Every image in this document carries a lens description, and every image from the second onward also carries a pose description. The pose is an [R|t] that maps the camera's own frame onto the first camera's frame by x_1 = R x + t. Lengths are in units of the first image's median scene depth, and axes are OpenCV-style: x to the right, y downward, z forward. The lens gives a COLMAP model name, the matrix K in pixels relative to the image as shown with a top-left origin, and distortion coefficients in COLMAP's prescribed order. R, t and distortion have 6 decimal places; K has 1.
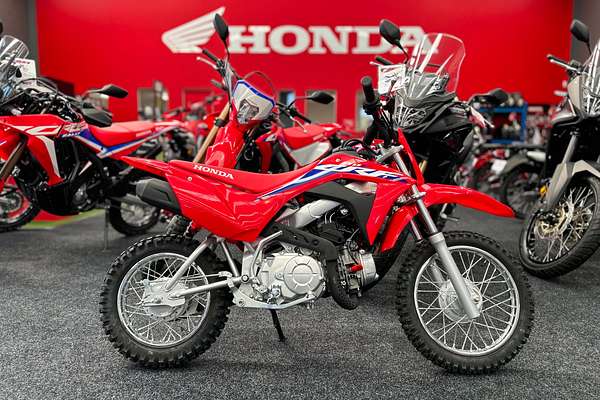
lens RADIAL K [[431.7, 0, 301.2], [0, 431.7, 168.7], [0, 0, 1]] dist [0.009814, -0.007044]
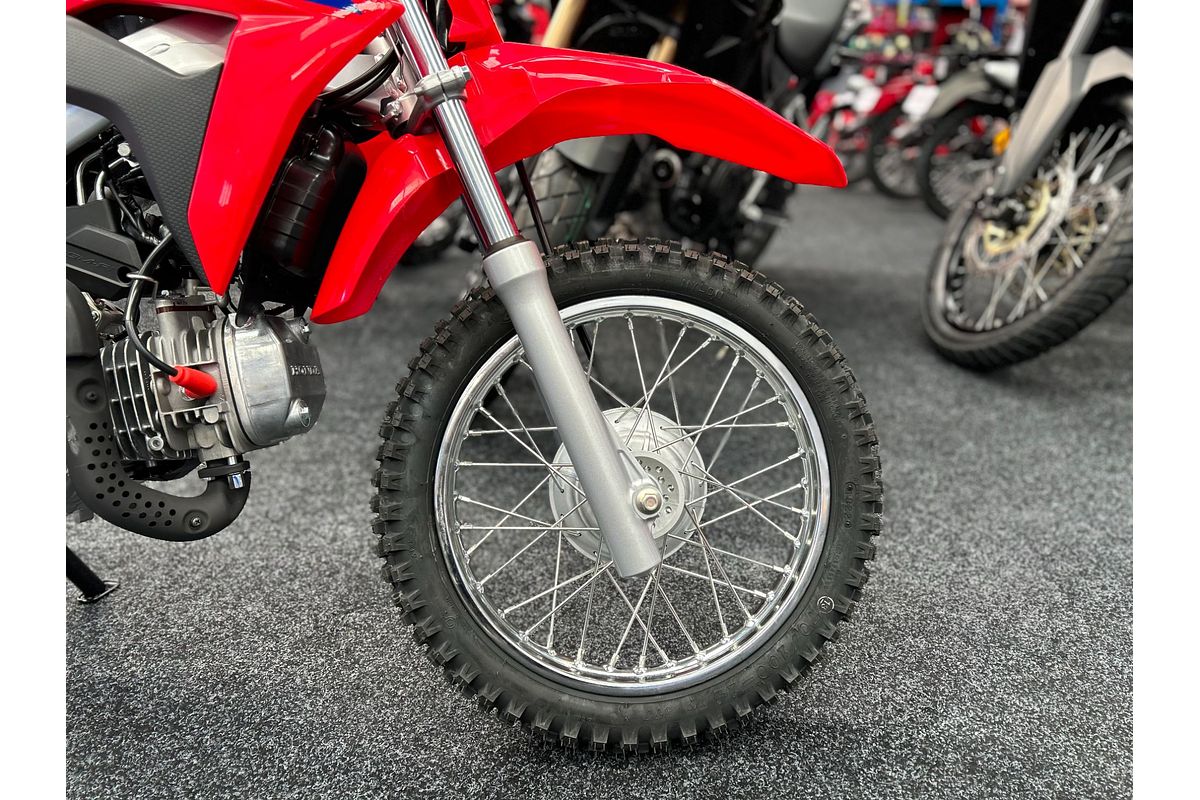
lens RADIAL K [[863.3, 0, 602.3], [0, 863.3, 337.5], [0, 0, 1]] dist [0.009814, -0.007044]
pose [[0.997997, -0.007441, 0.062827, 0.279081], [-0.007578, 0.971853, 0.235467, 0.070870], [-0.062811, -0.235472, 0.969849, 0.430676]]
